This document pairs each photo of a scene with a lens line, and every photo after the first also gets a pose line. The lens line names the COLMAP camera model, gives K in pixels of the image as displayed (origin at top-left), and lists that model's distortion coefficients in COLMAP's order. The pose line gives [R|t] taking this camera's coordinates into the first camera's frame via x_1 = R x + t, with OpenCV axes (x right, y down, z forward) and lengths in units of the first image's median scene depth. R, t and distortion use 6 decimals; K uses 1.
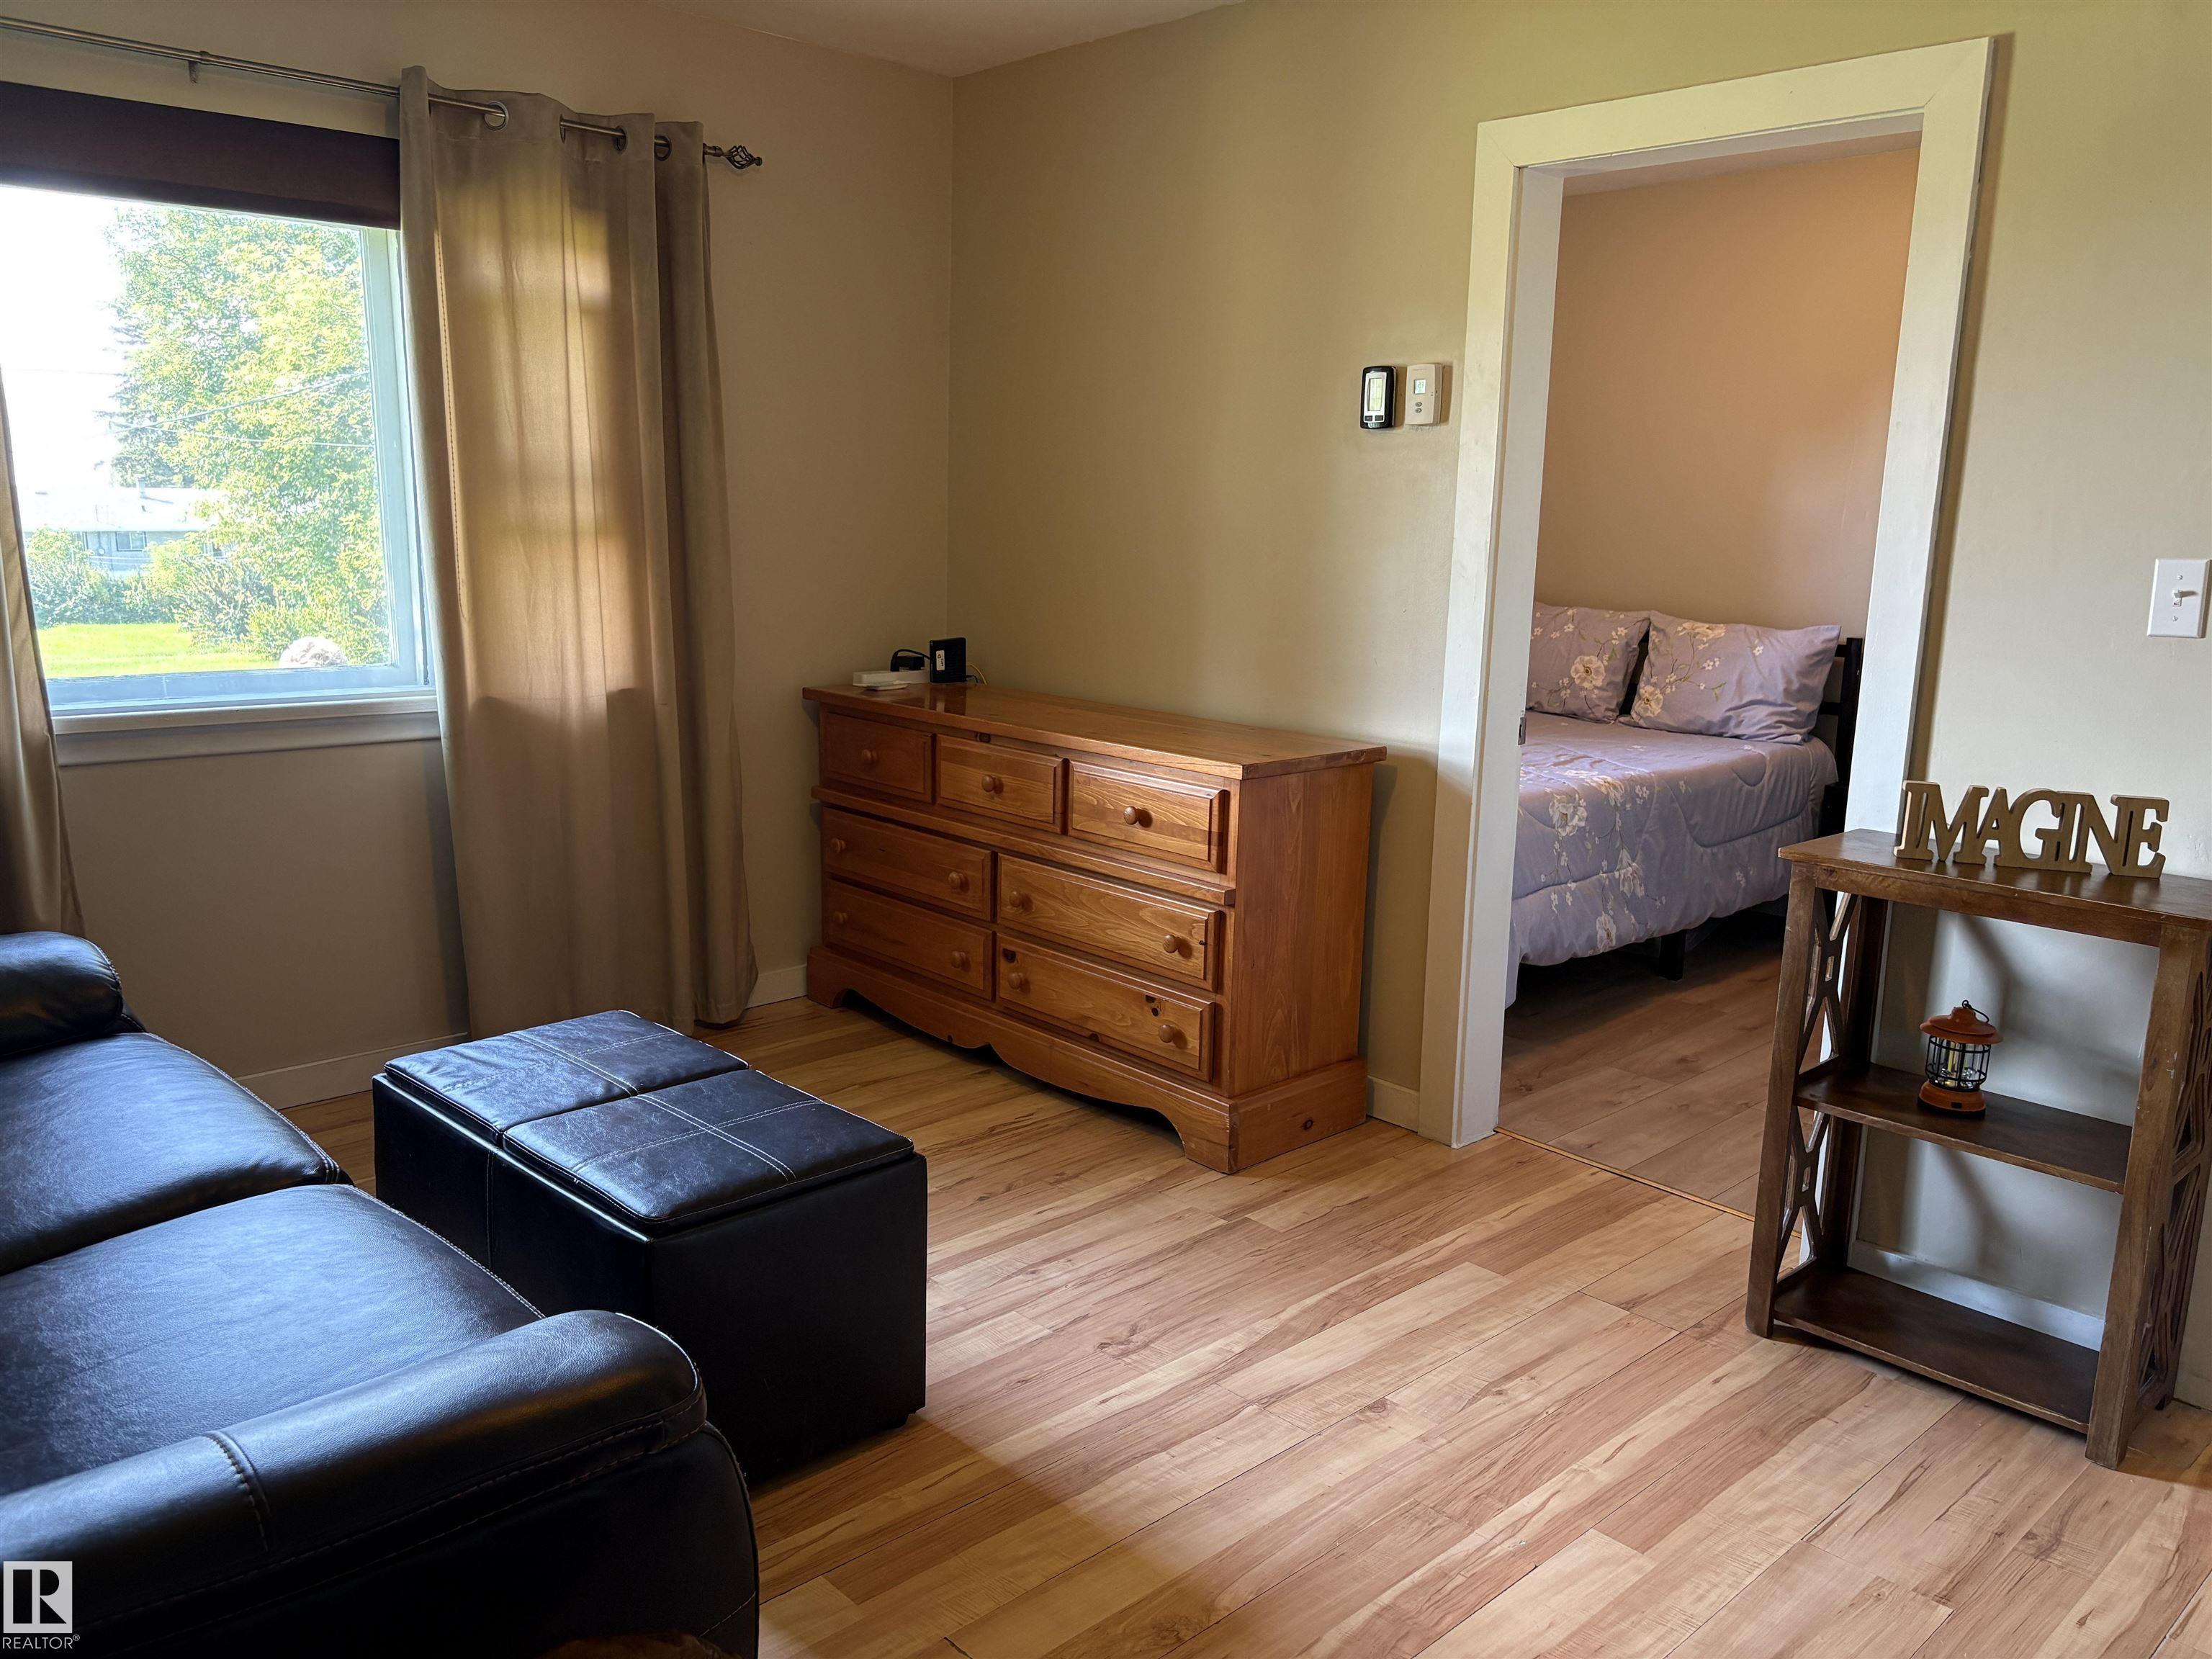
lens RADIAL K [[1653.7, 0, 1106.8], [0, 1653.7, 875.8], [0, 0, 1]] dist [0.022079, -0.005301]
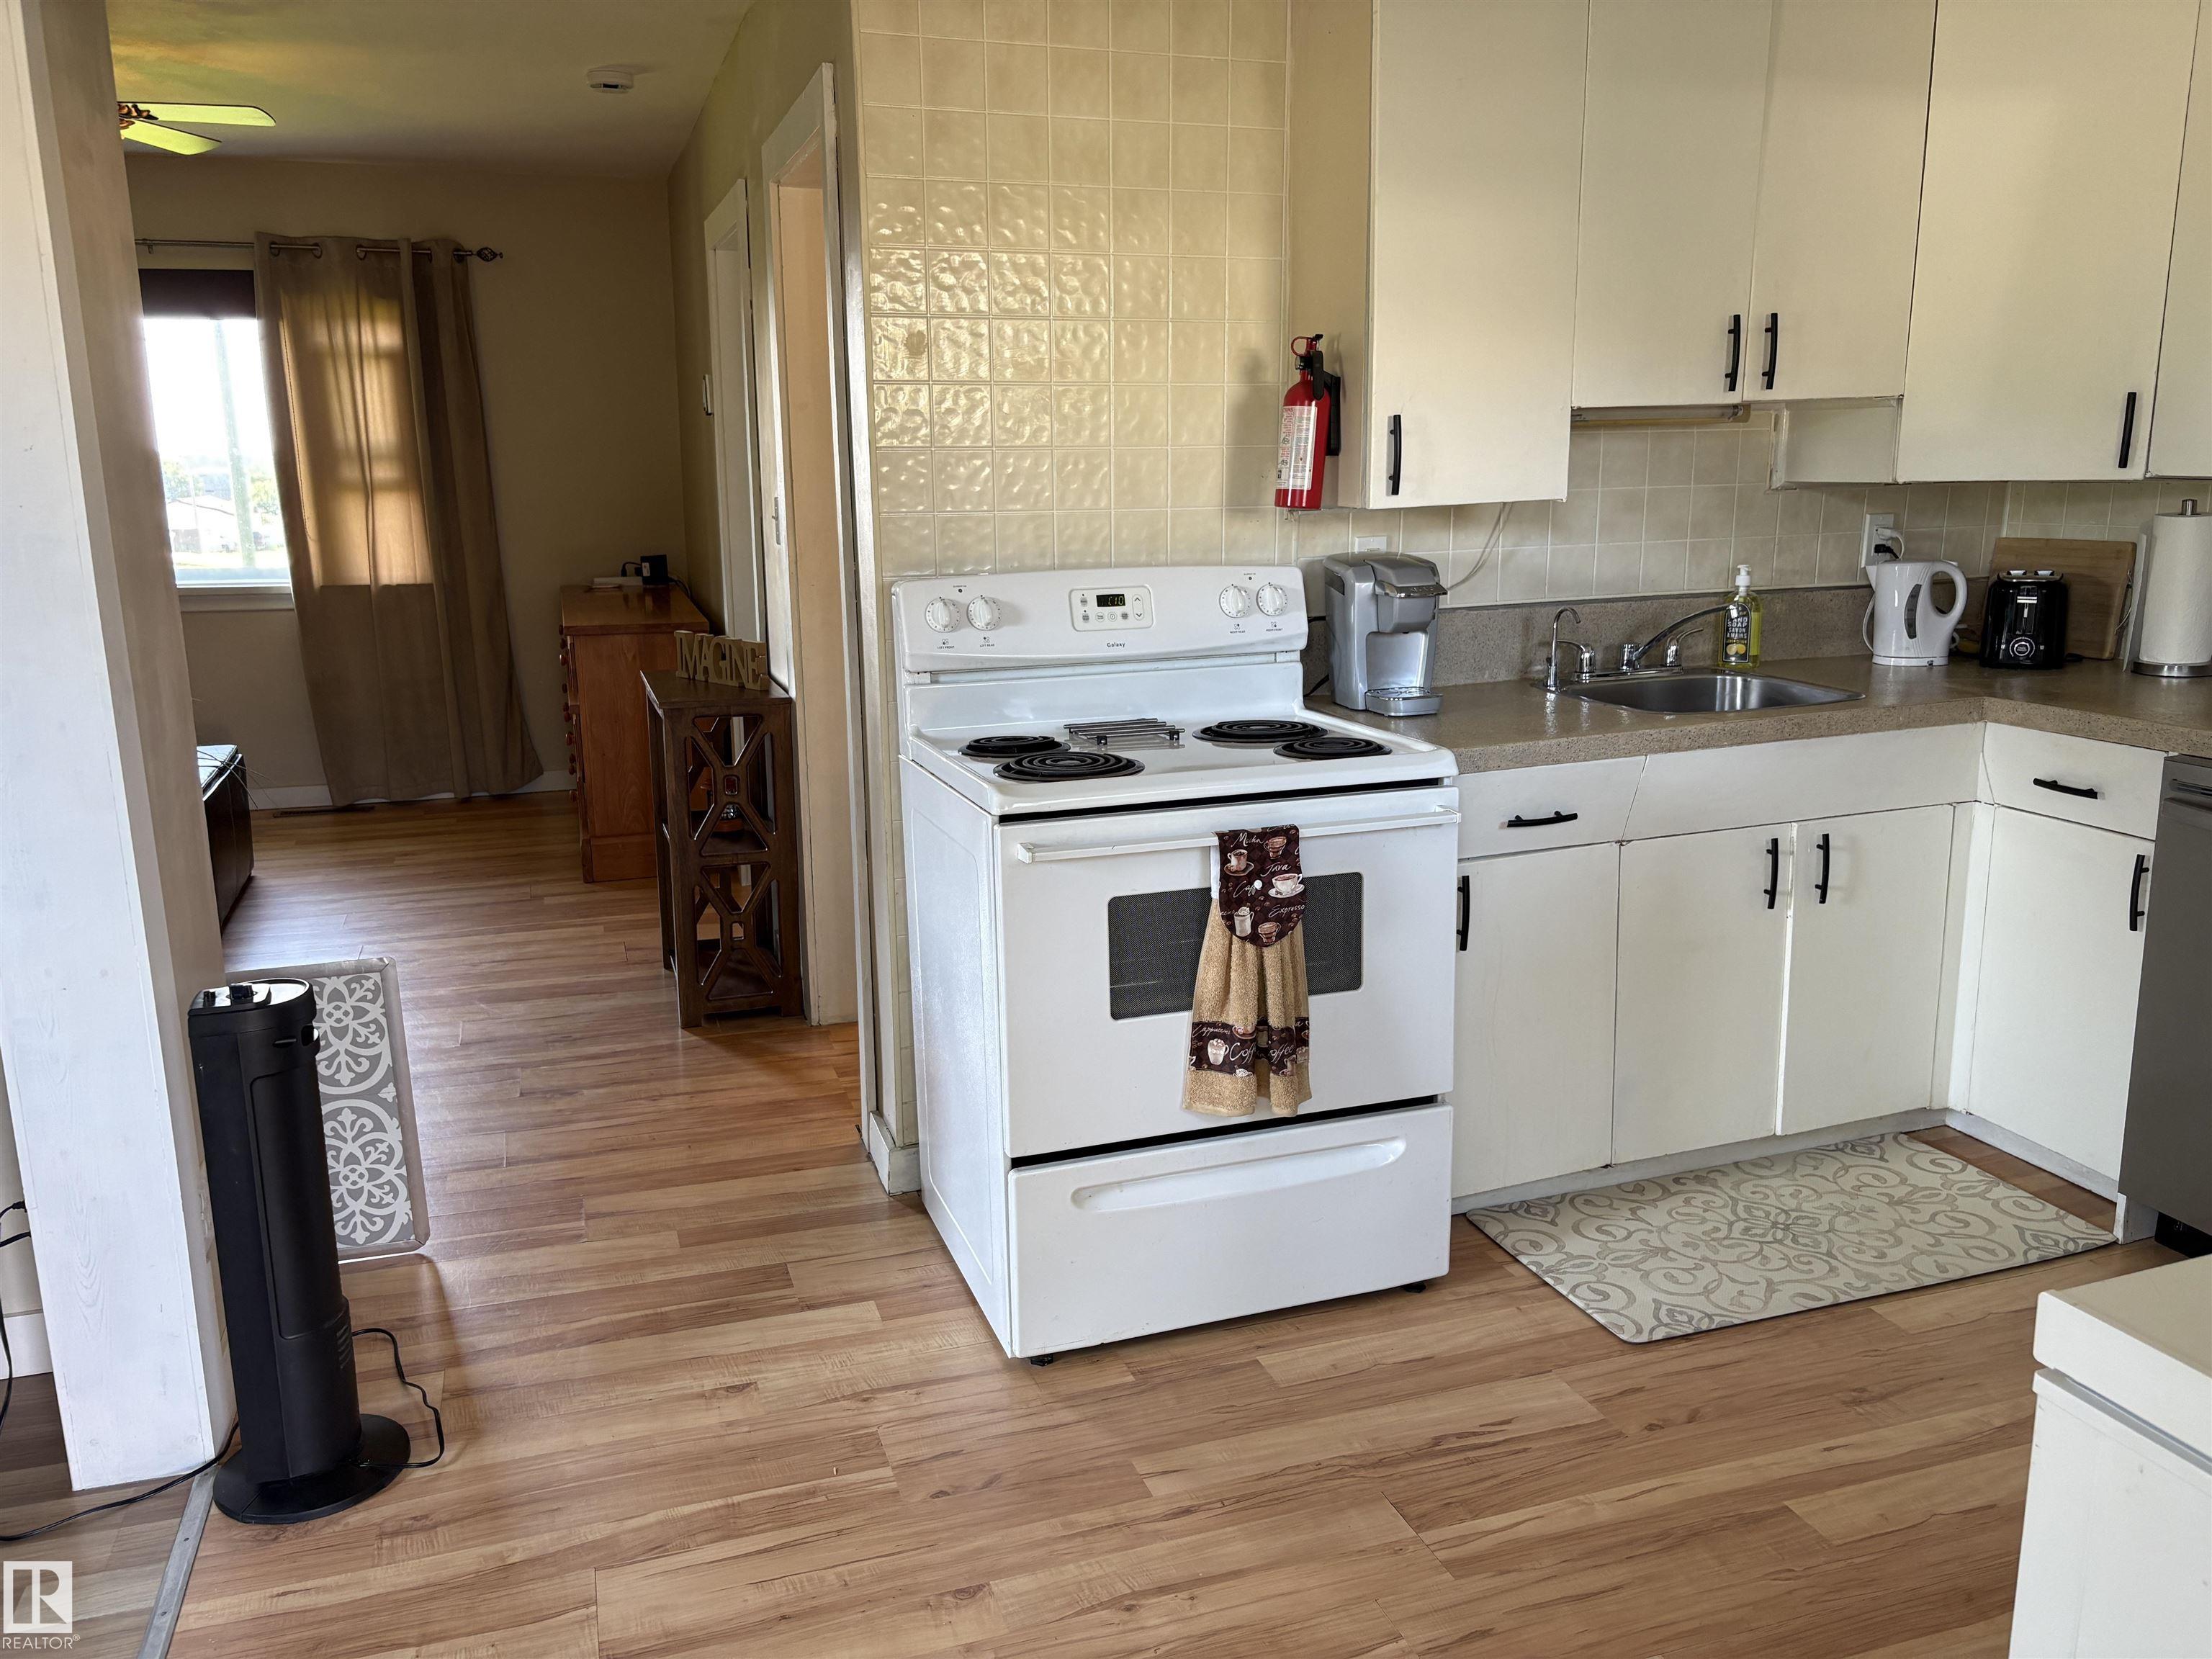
lens RADIAL K [[1672.9, 0, 1105.9], [0, 1672.9, 819.4], [0, 0, 1]] dist [0.029735, -0.004227]
pose [[0.907405, 0.063774, -0.415390, 1.101434], [-0.068217, 0.997662, 0.004151, 0.072497], [0.414684, 0.024571, 0.909634, -0.241053]]
